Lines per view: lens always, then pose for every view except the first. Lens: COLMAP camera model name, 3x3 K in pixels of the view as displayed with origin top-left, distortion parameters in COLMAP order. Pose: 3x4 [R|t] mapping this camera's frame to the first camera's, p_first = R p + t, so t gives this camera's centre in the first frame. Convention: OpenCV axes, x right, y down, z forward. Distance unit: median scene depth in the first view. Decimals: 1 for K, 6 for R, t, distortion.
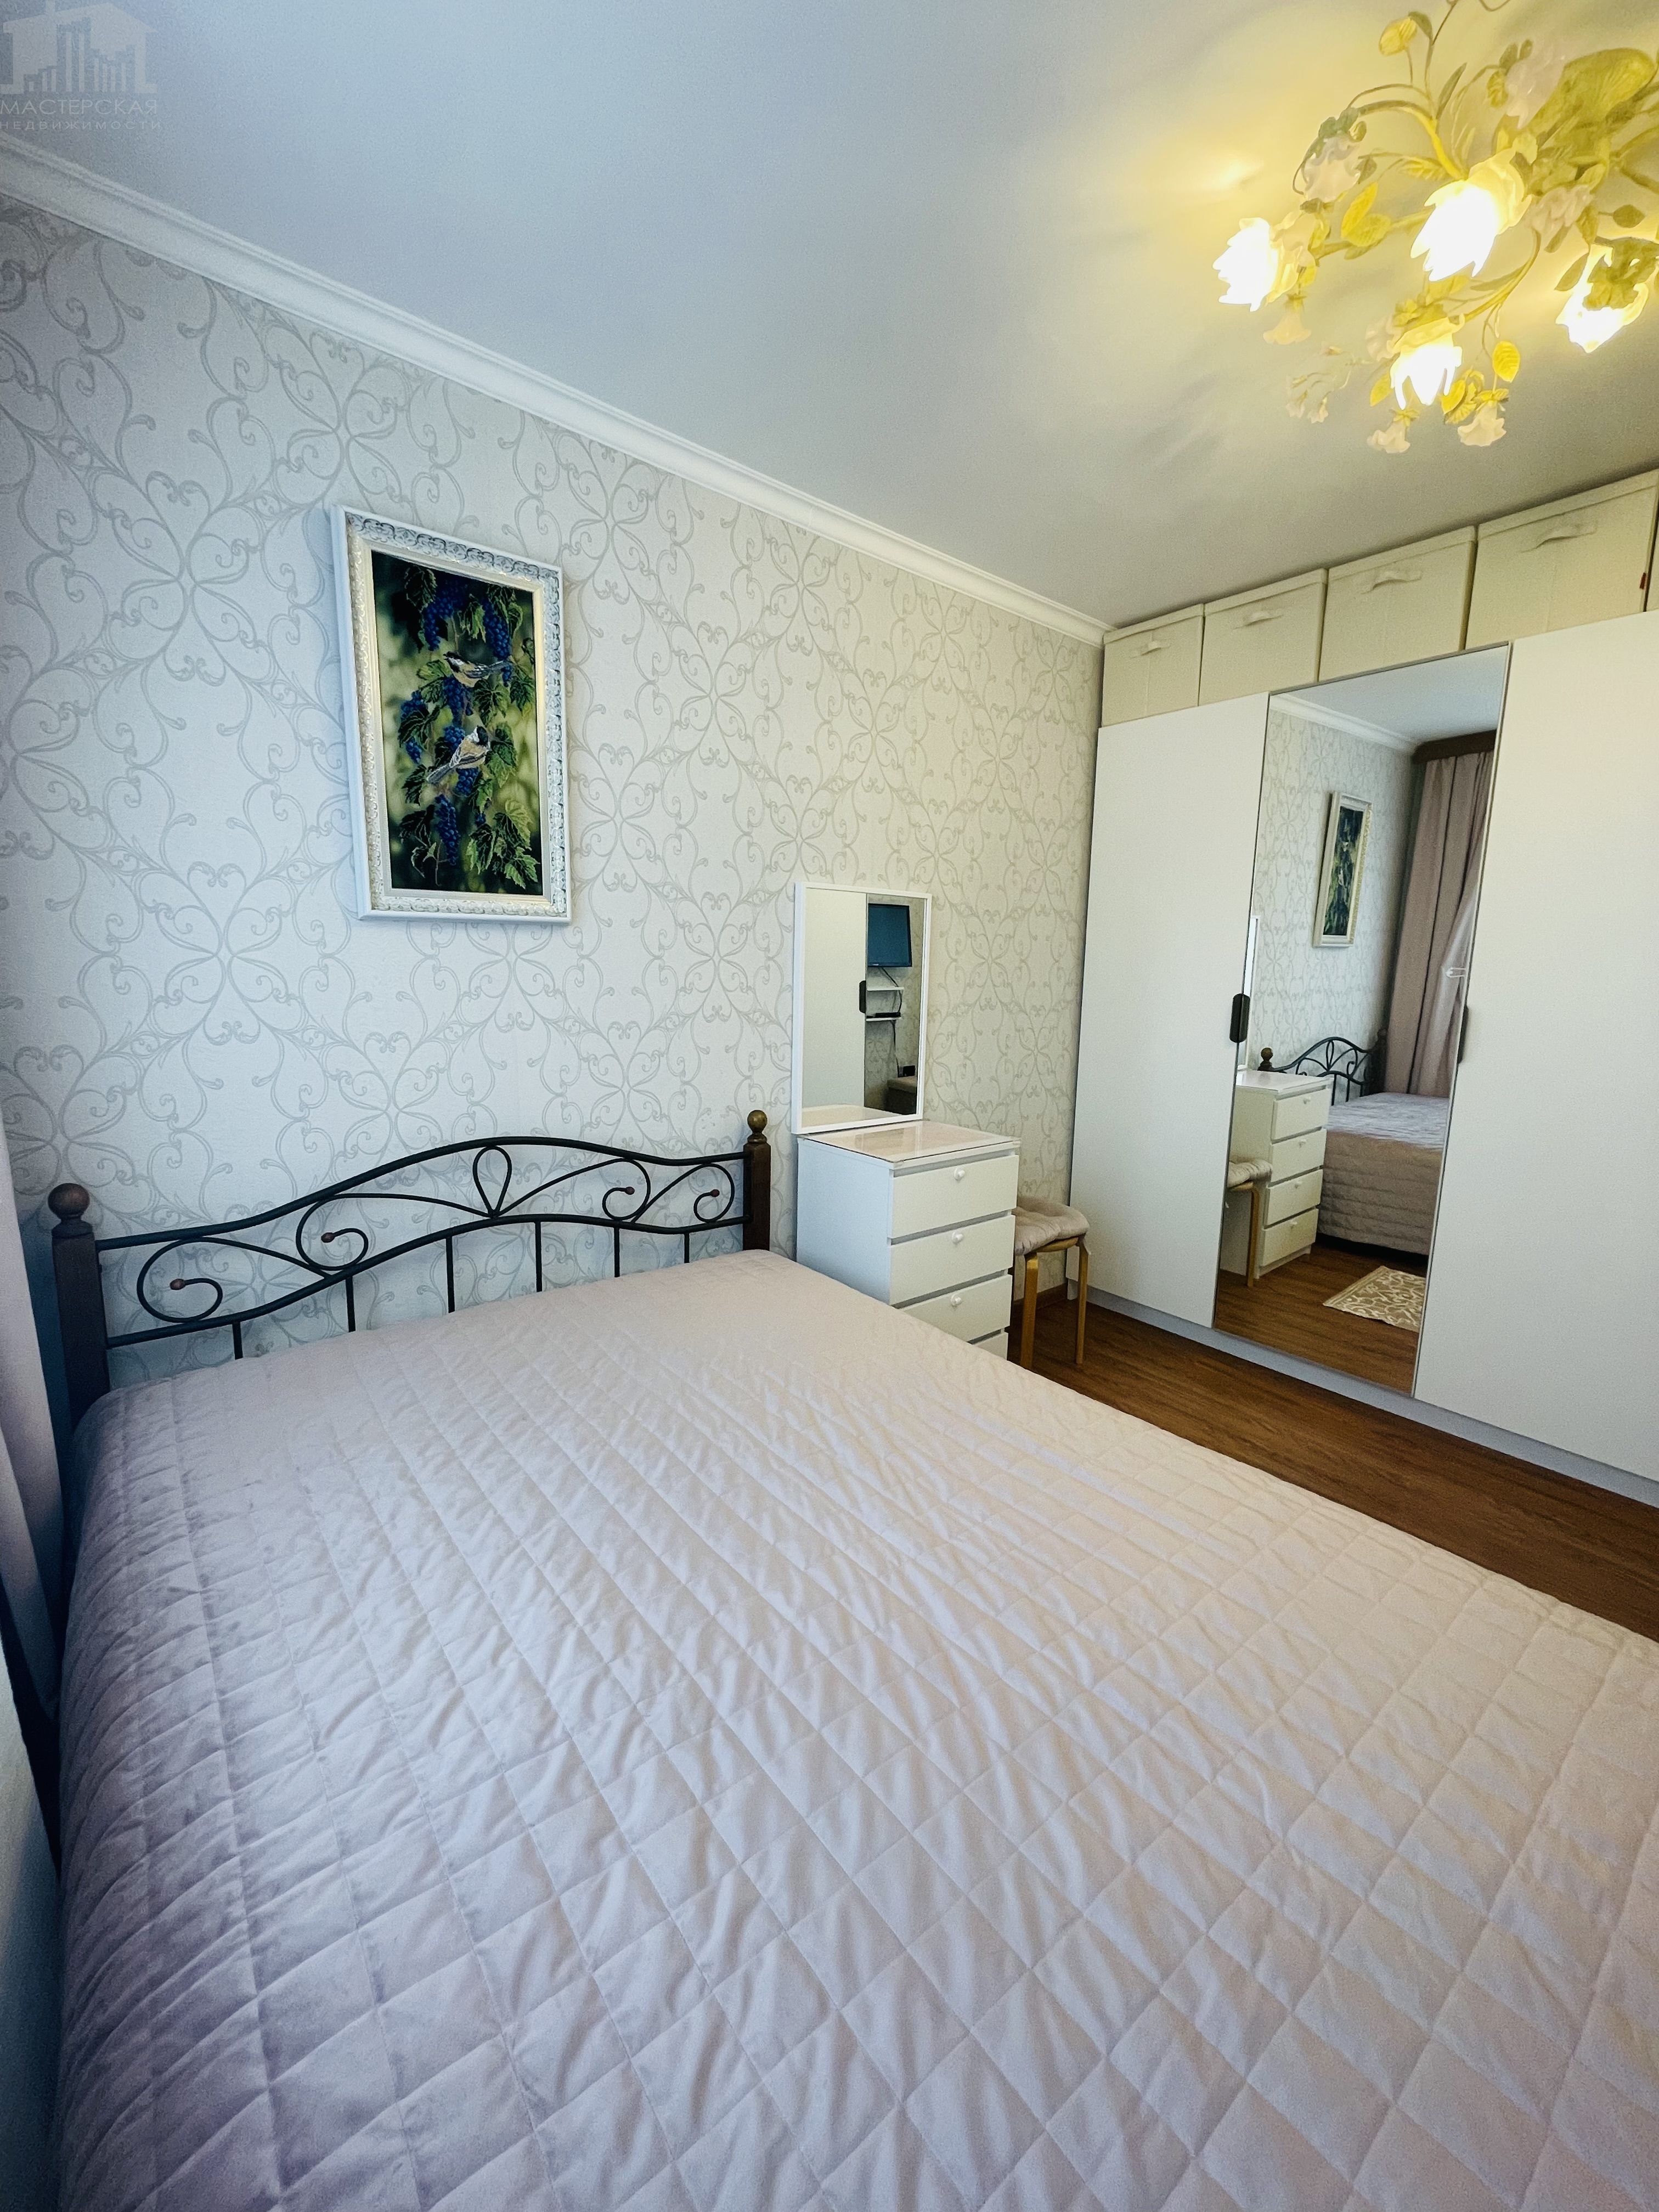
lens RADIAL K [[887.7, 0, 821.1], [0, 887.7, 1107.4], [0, 0, 1]] dist [-0.001830, -0.000411]
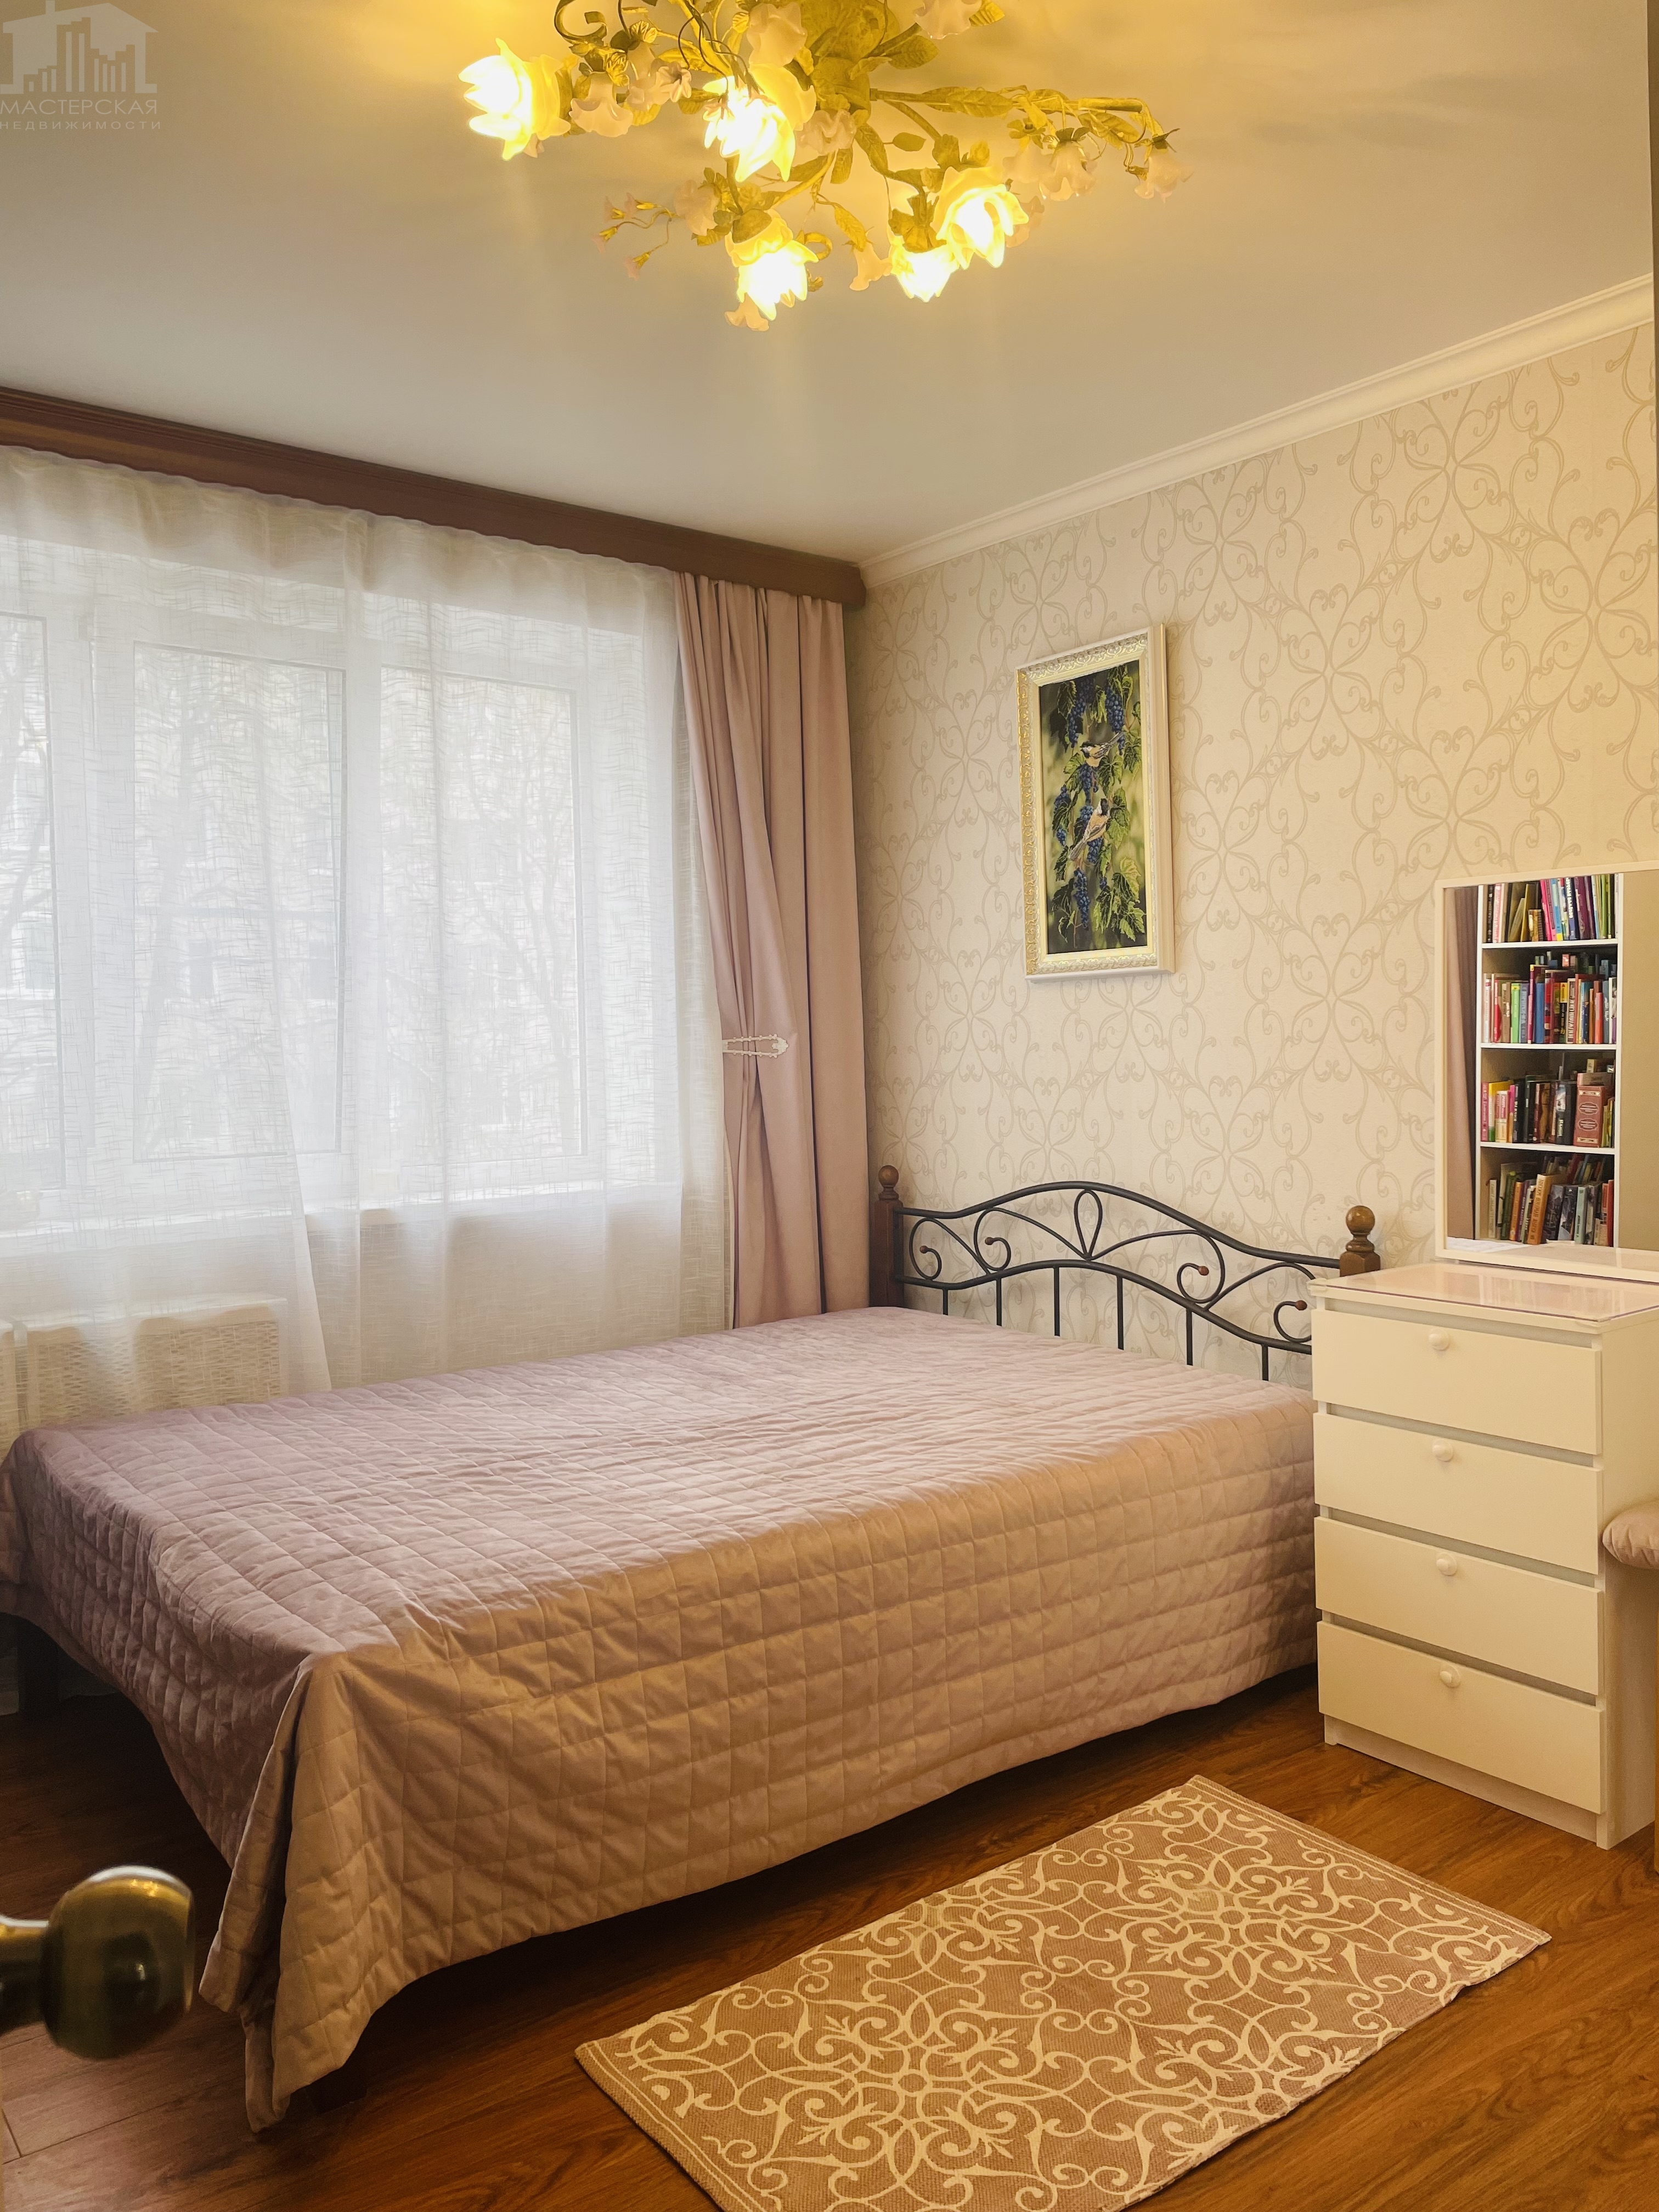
lens RADIAL K [[1651.8, 0, 837.8], [0, 1651.8, 1085.4], [0, 0, 1]] dist [0.083291, -0.099614]
pose [[-0.020741, 0.015304, -0.999668, 1.597366], [-0.141270, 0.989806, 0.018084, -0.072175], [0.989754, 0.141598, -0.018367, 0.742981]]
